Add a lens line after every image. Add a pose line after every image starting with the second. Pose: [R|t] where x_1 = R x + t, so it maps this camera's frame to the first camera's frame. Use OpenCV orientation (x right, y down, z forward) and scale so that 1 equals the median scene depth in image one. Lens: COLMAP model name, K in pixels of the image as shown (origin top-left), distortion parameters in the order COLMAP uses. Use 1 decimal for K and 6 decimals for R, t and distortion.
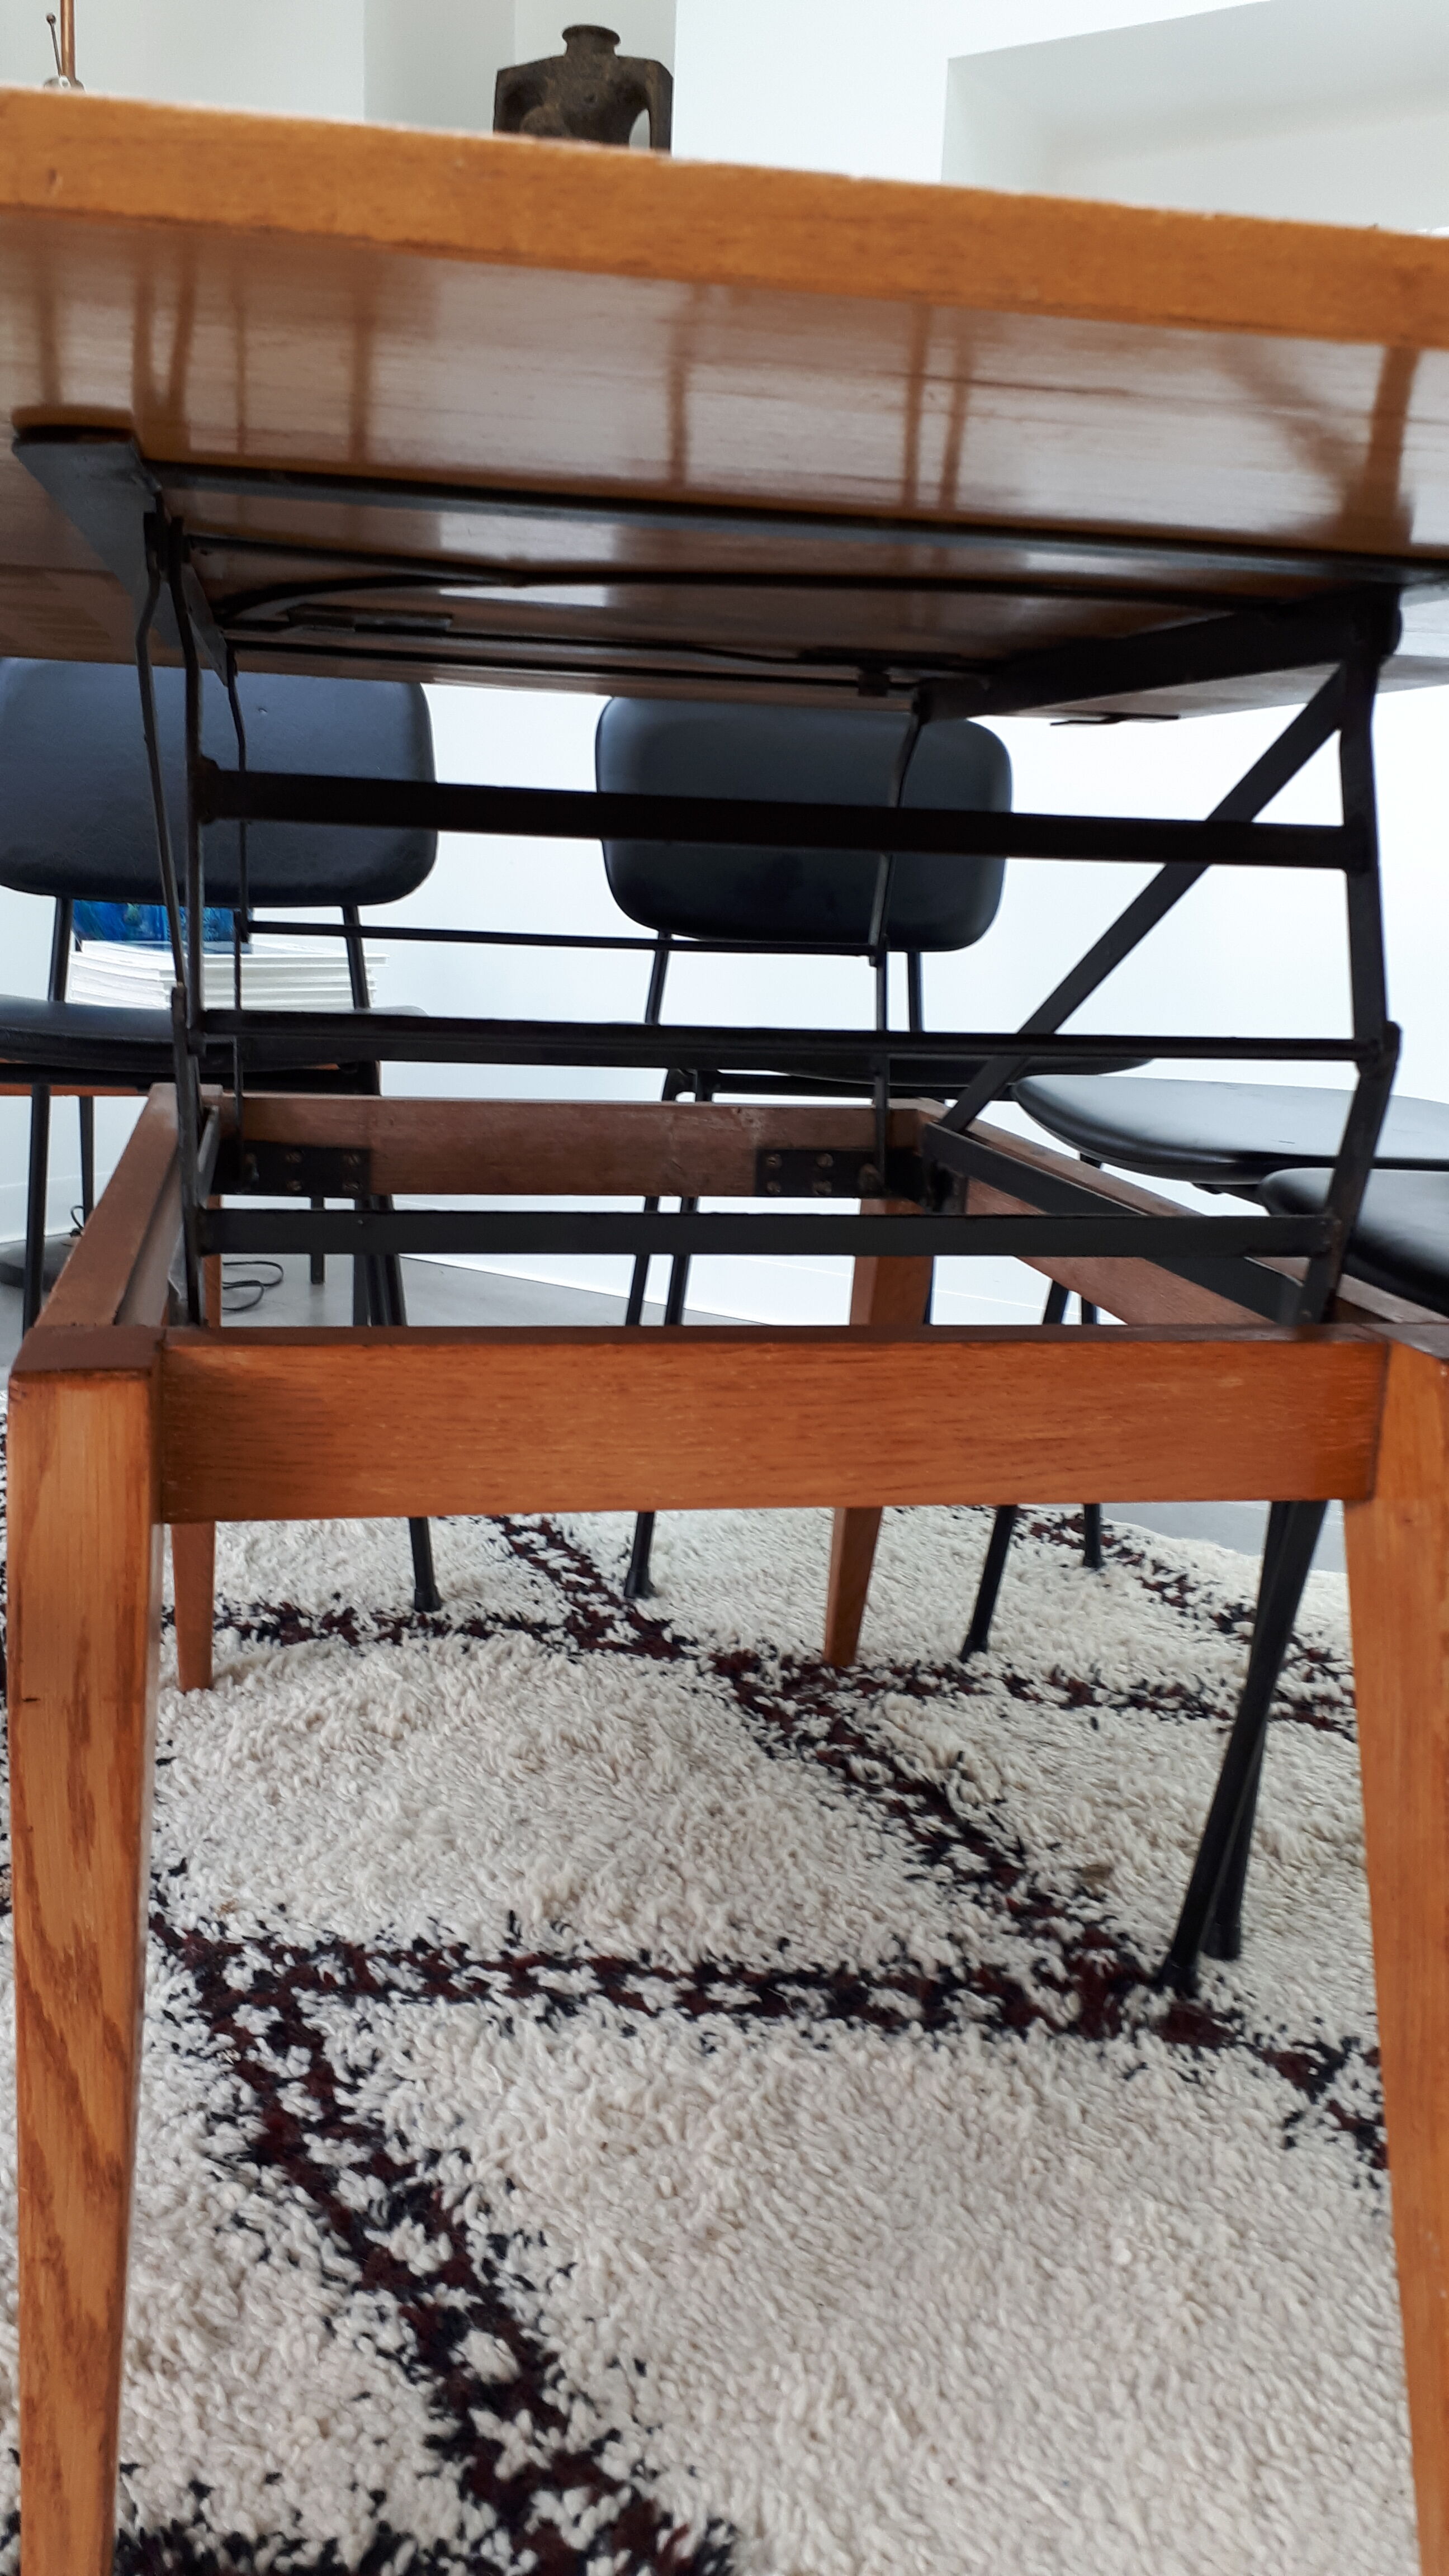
lens RADIAL K [[2090.1, 0, 722.6], [0, 2090.1, 1245.2], [0, 0, 1]] dist [0.034683, -0.040821]
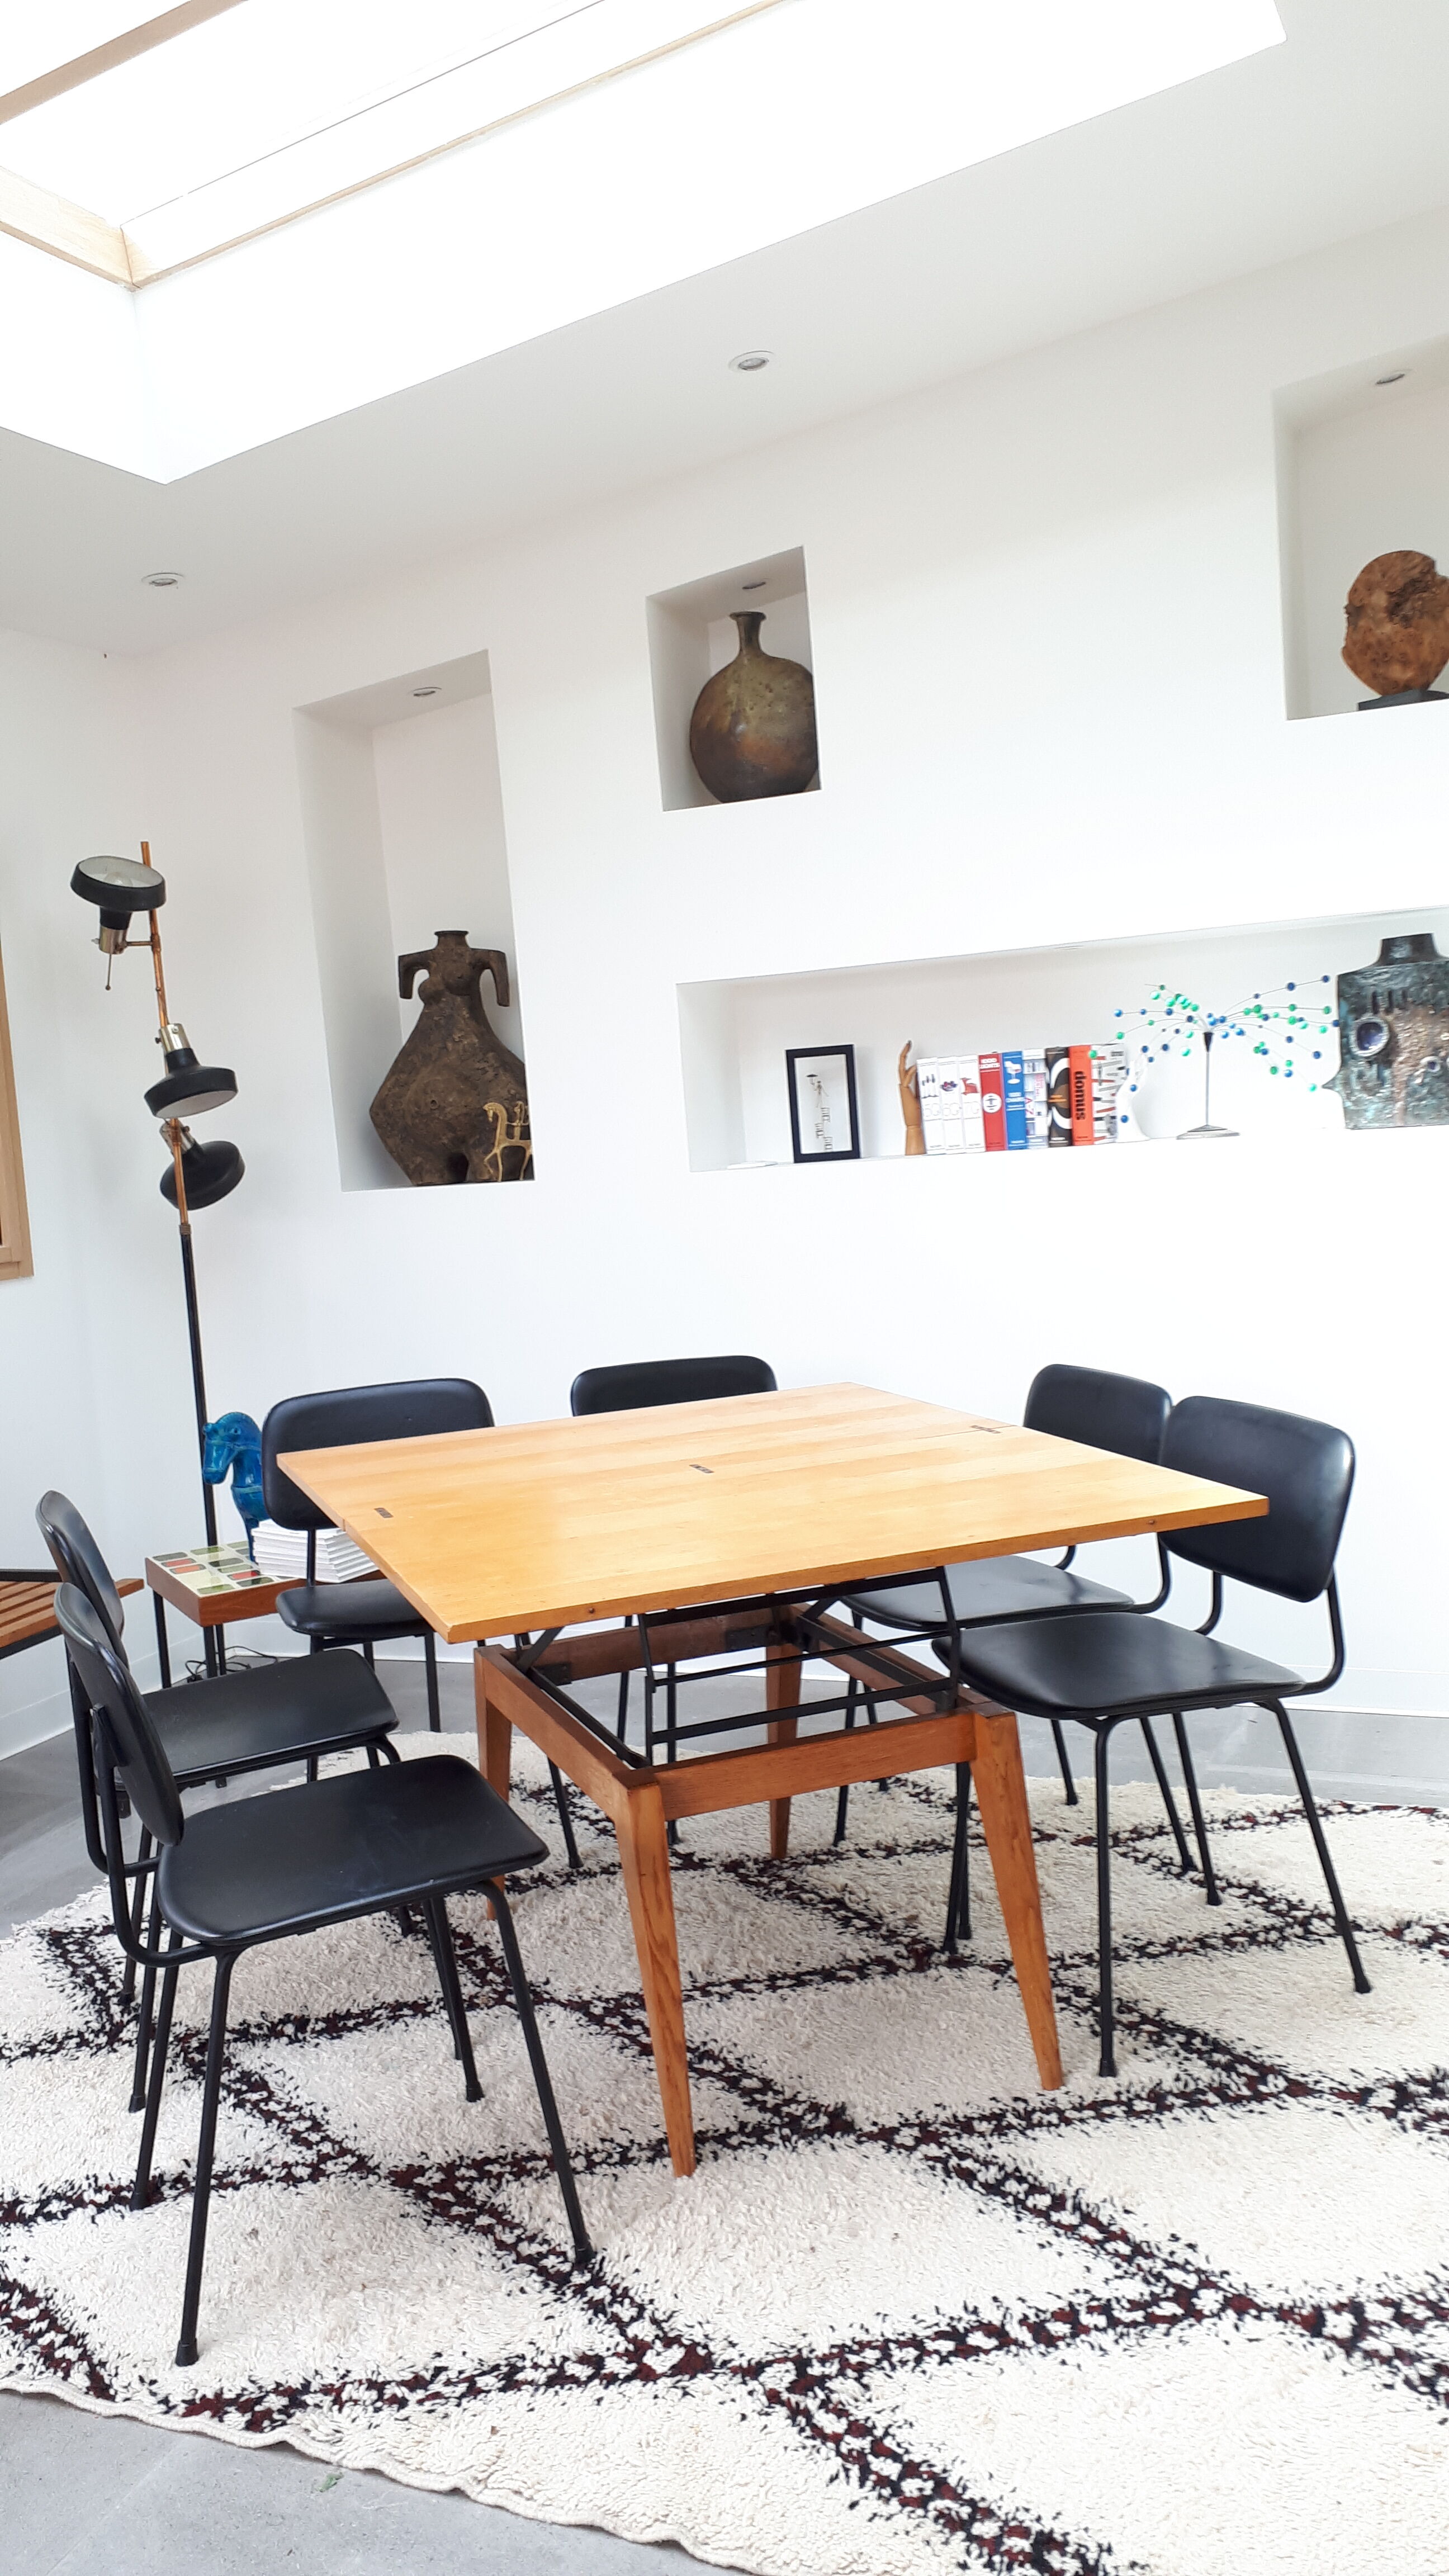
lens RADIAL K [[2100.6, 0, 714.9], [0, 2100.6, 1159.9], [0, 0, 1]] dist [0.014855, 0.010078]
pose [[0.979622, -0.121667, 0.159805, -0.381802], [0.145598, 0.978250, -0.147741, -0.272931], [-0.138354, 0.167998, 0.976030, -1.740814]]
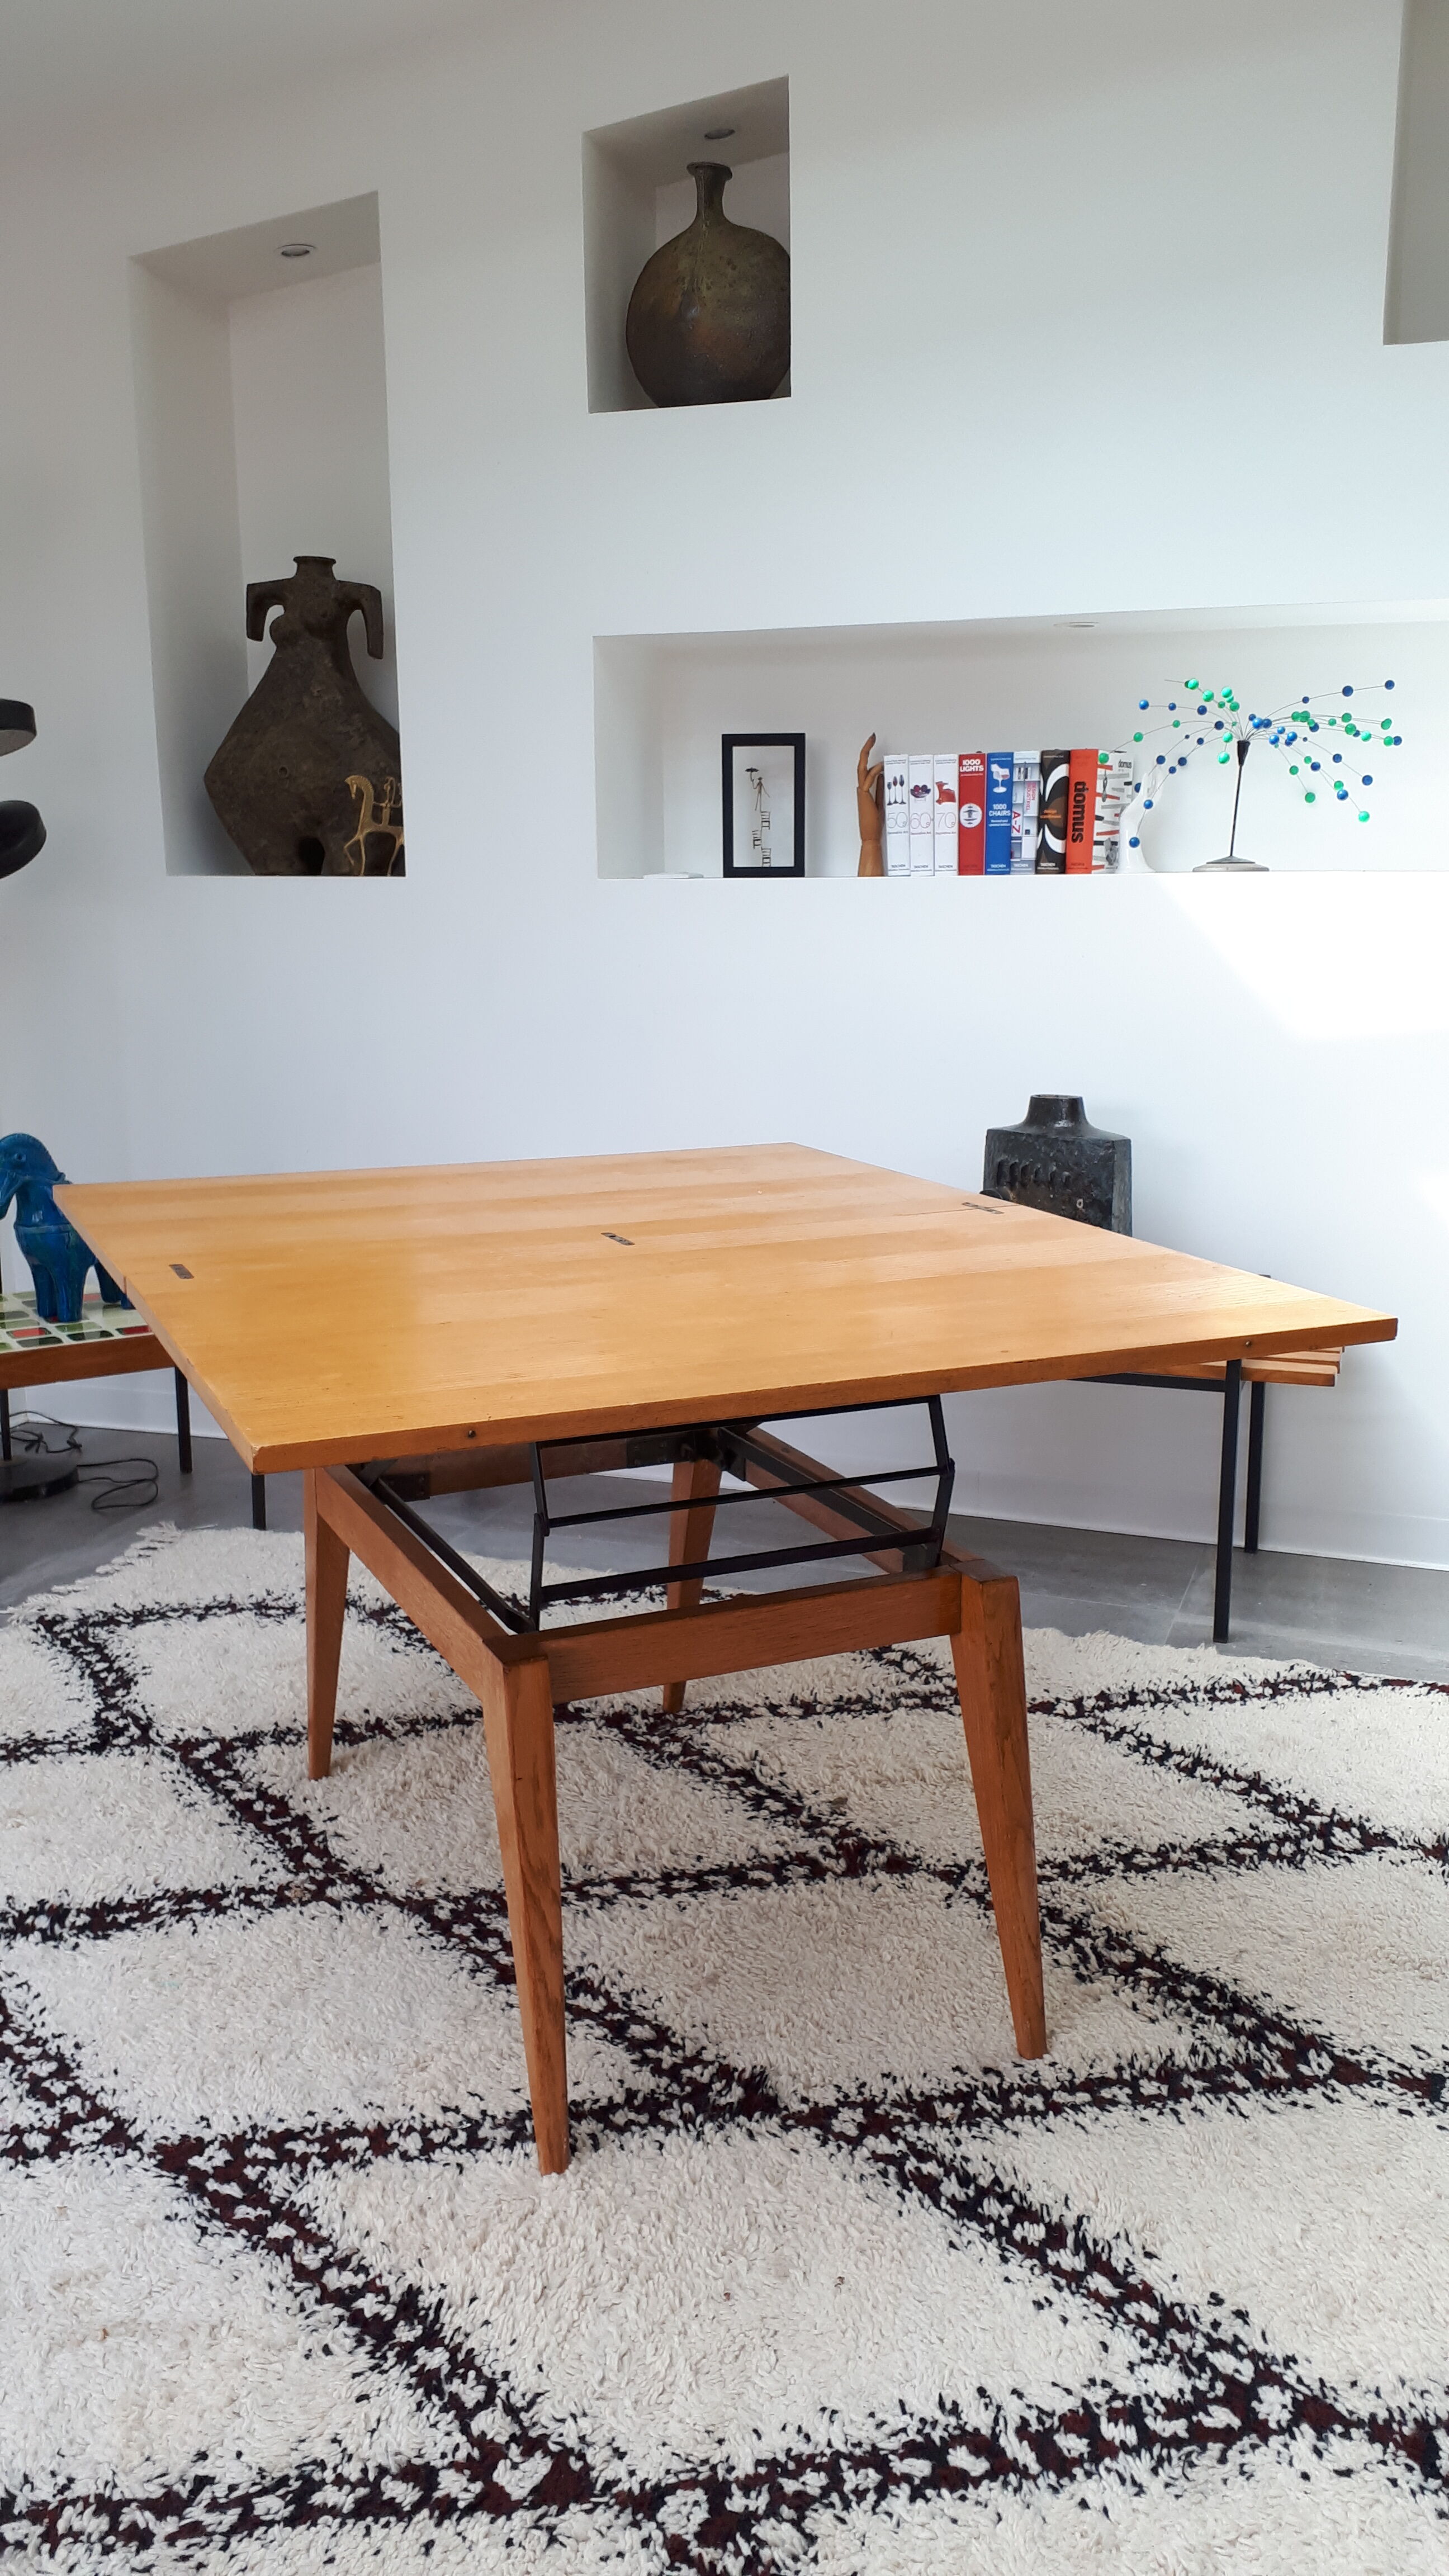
lens RADIAL K [[2090.1, 0, 722.6], [0, 2090.1, 1245.2], [0, 0, 1]] dist [0.034683, -0.040821]
pose [[0.973398, -0.090039, 0.210686, -0.342044], [0.089907, 0.995898, 0.010227, -0.291415], [-0.210743, 0.008987, 0.977500, -1.046342]]
